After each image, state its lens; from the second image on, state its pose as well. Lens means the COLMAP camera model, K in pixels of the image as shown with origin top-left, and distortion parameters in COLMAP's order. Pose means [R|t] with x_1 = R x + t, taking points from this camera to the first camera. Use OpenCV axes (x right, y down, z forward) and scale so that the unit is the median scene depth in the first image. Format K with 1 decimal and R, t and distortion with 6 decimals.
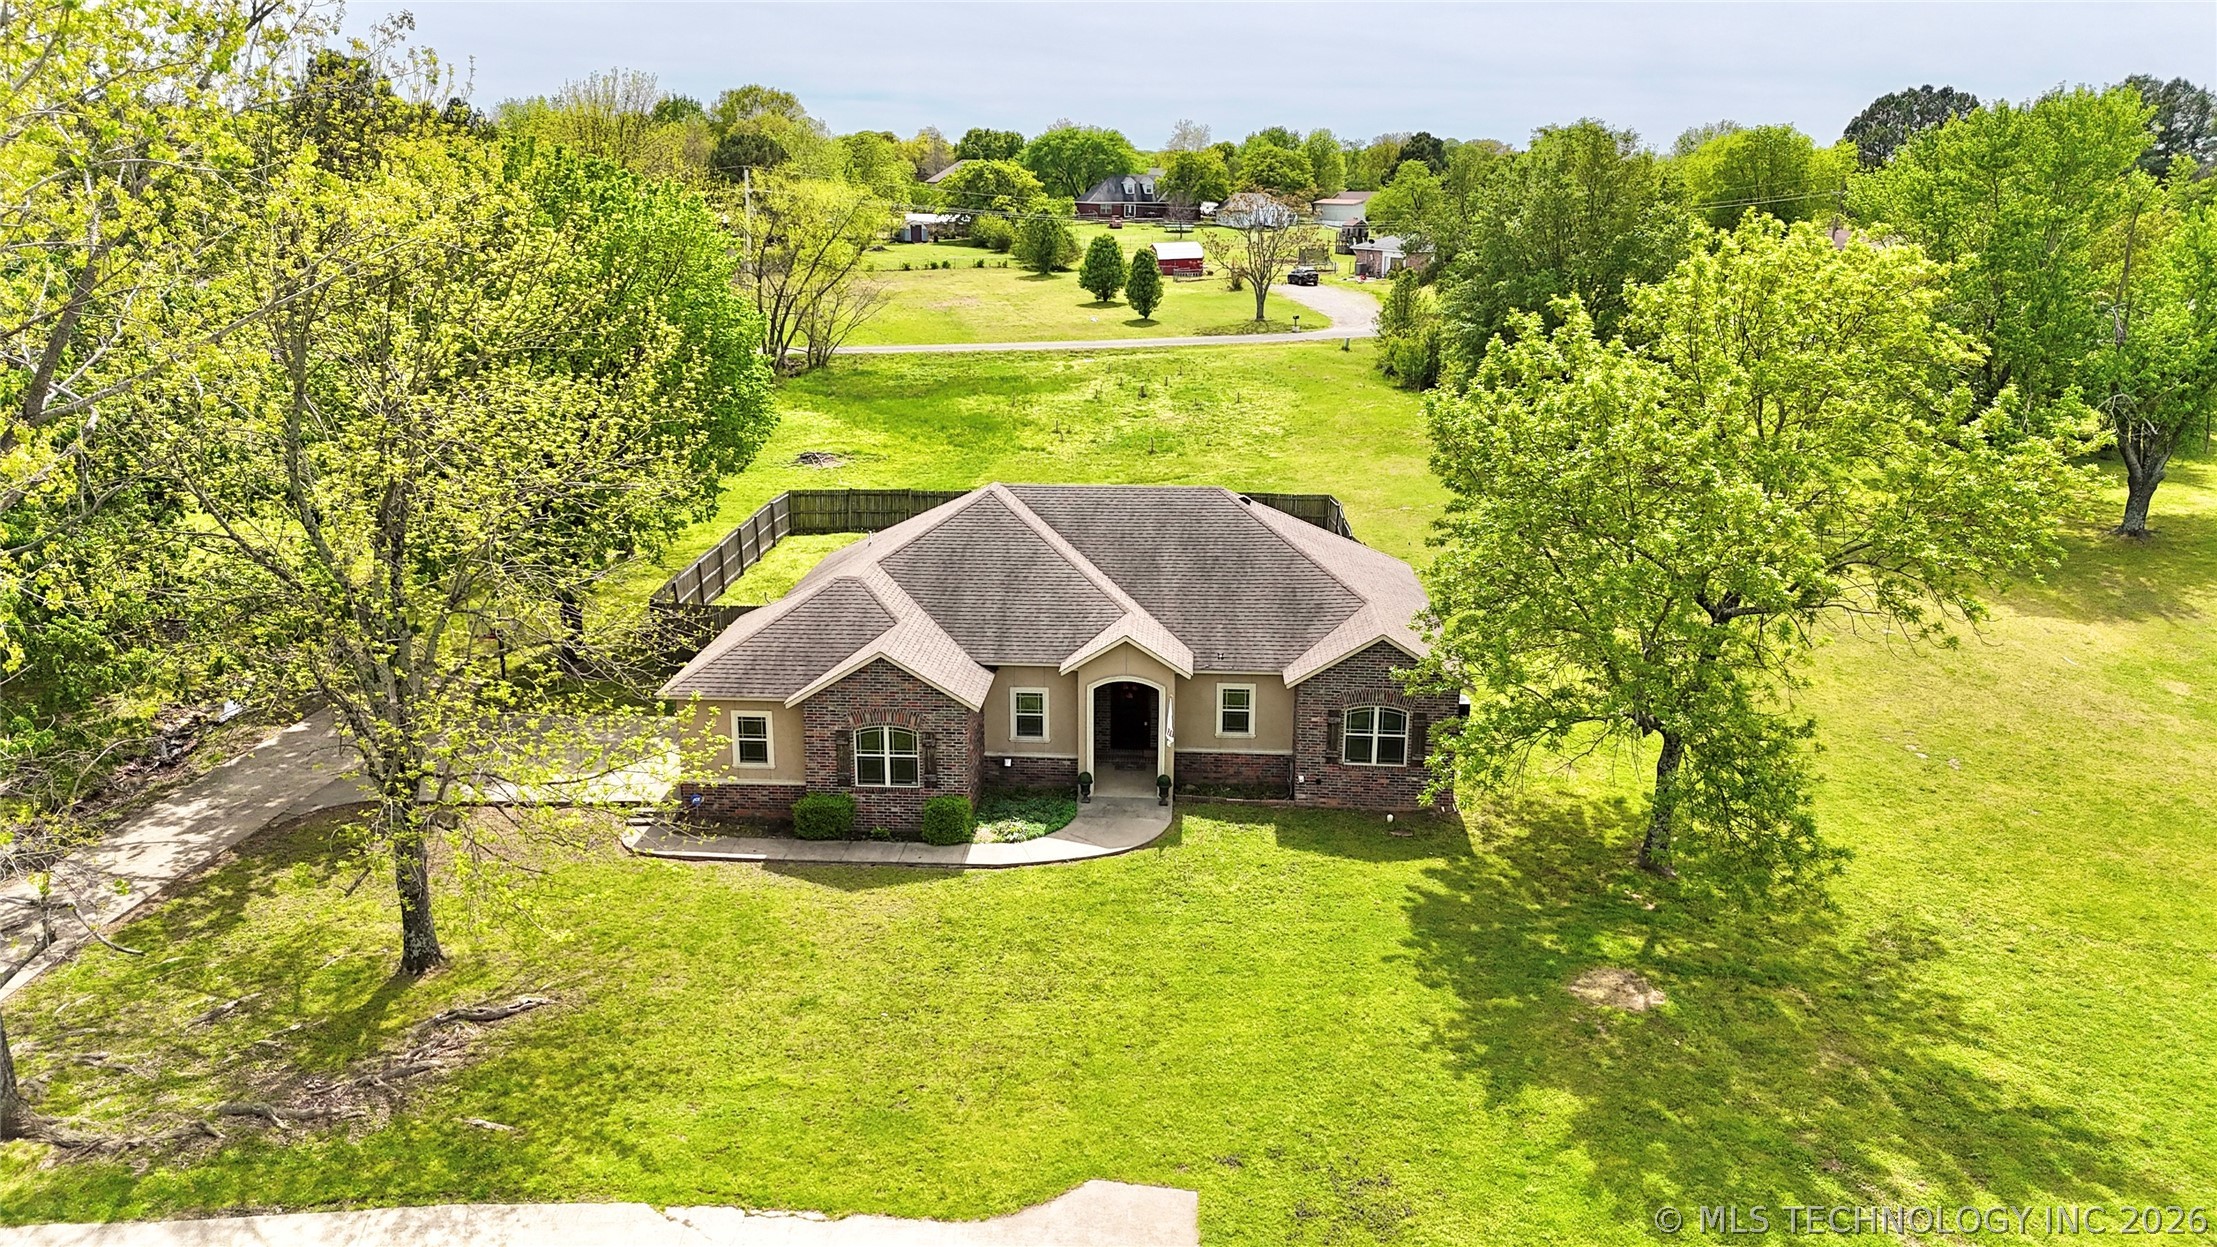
lens RADIAL K [[1627.8, 0, 1106.9], [0, 1627.8, 633.7], [0, 0, 1]] dist [0.069893, -0.073432]
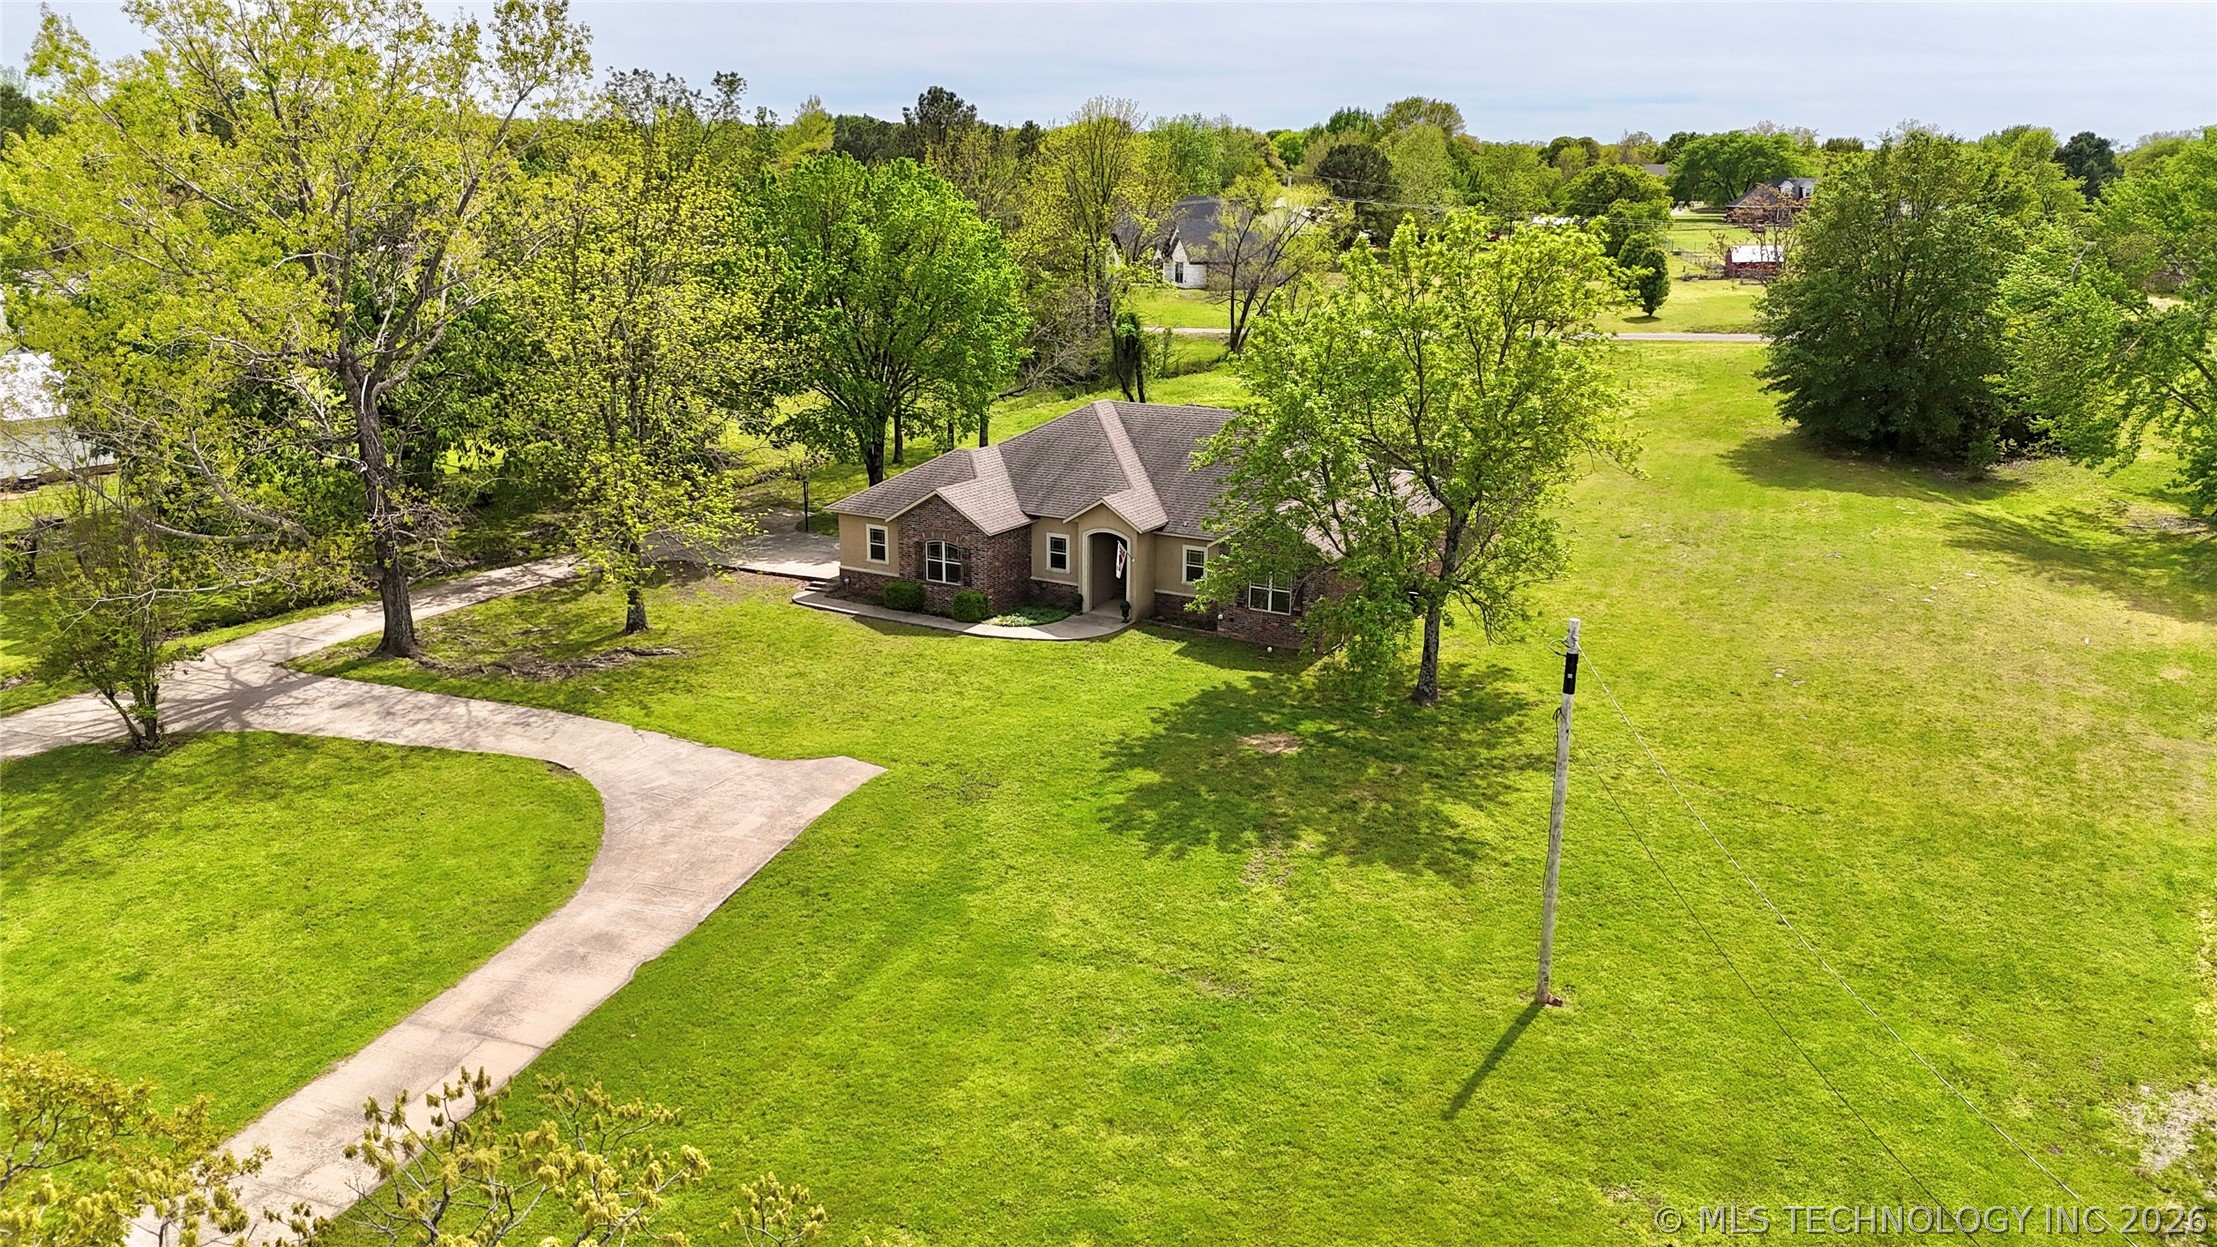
lens RADIAL K [[1627.8, 0, 1103.9], [0, 1627.8, 622.1], [0, 0, 1]] dist [0.069893, -0.073432]
pose [[0.899554, 0.117839, -0.420615, 0.643702], [-0.121880, 0.992393, 0.017367, 0.086140], [0.419461, 0.035642, 0.907073, -0.312583]]
